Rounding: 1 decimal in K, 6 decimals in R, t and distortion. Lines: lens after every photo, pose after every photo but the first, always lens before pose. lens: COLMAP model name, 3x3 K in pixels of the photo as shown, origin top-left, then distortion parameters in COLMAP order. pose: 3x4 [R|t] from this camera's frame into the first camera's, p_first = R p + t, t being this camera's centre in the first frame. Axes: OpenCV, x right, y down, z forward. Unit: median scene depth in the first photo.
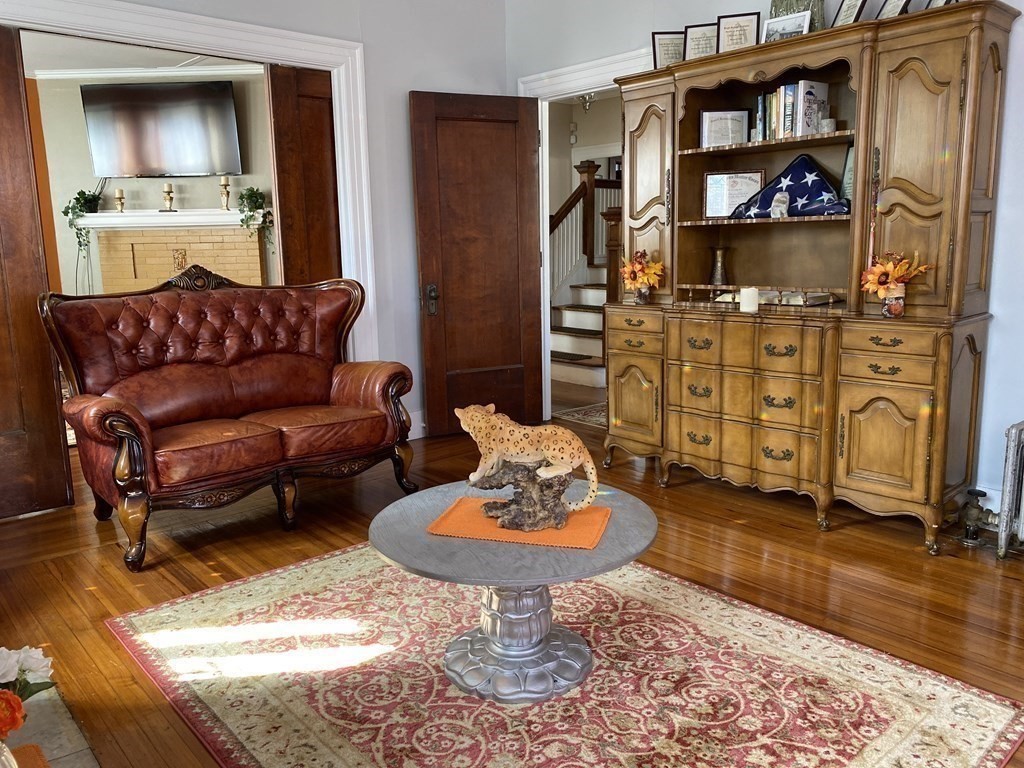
lens RADIAL K [[795.1, 0, 519.1], [0, 795.1, 377.6], [0, 0, 1]] dist [0.036137, -0.036050]
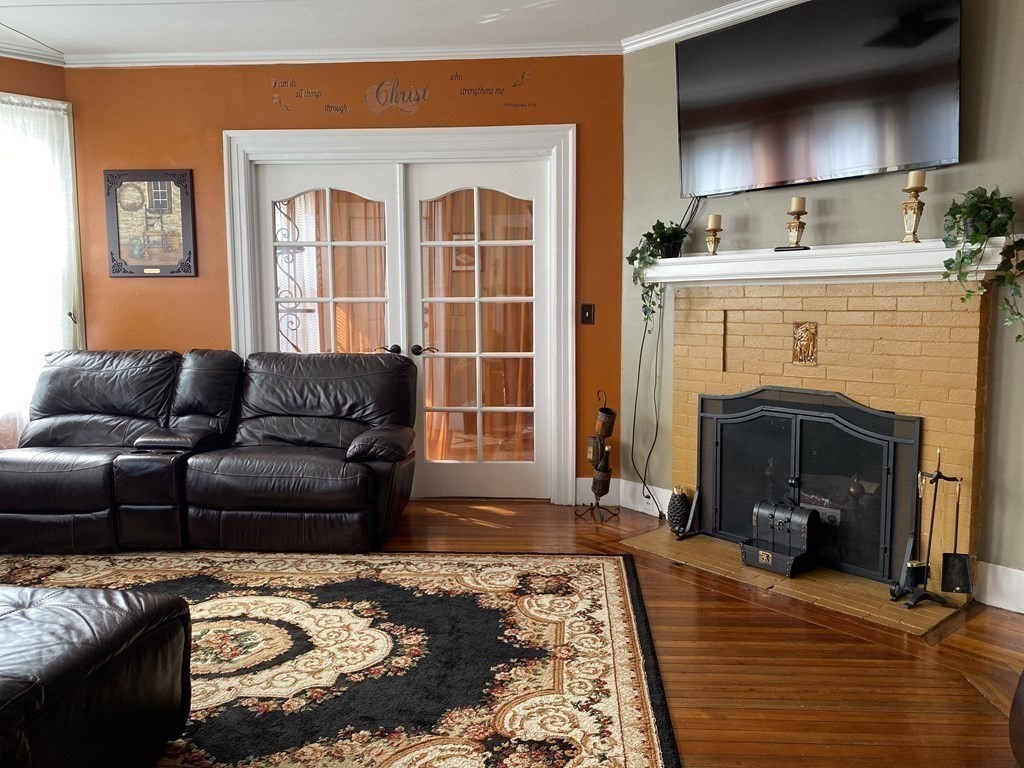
lens RADIAL K [[795.1, 0, 517.2], [0, 795.1, 379.9], [0, 0, 1]] dist [0.036137, -0.036050]
pose [[0.718952, 0.080429, -0.690390, -0.200822], [-0.127888, 0.991631, -0.017656, -0.091493], [0.683192, 0.100987, 0.723222, 0.507445]]
